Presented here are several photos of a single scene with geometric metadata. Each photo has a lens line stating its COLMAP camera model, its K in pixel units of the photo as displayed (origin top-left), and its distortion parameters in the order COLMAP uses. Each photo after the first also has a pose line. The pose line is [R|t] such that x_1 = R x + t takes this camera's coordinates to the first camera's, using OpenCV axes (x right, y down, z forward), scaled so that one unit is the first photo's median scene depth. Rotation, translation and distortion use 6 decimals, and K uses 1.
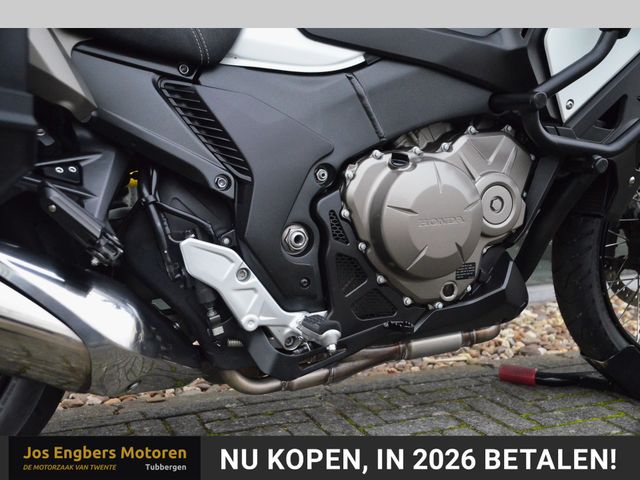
lens RADIAL K [[733.4, 0, 329.2], [0, 733.4, 256.5], [0, 0, 1]] dist [0.038060, 0.000000]
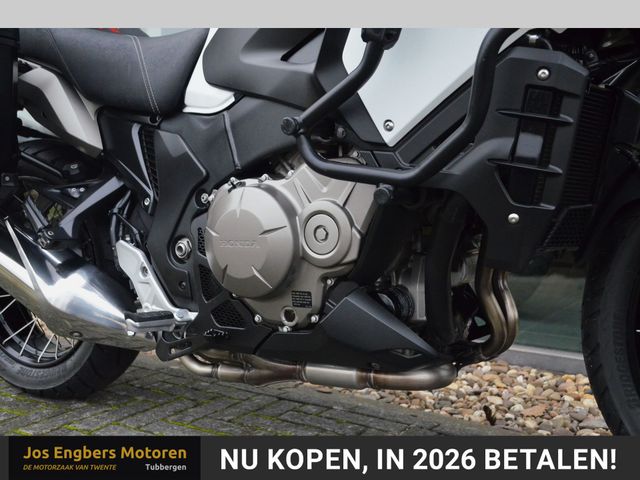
lens RADIAL K [[733.4, 0, 319.0], [0, 733.4, 245.2], [0, 0, 1]] dist [0.038060, 0.000000]
pose [[0.538273, 0.075920, -0.839344, 1.101917], [-0.122300, 0.992428, 0.011336, -0.071470], [0.833850, 0.096550, 0.543482, 0.515263]]
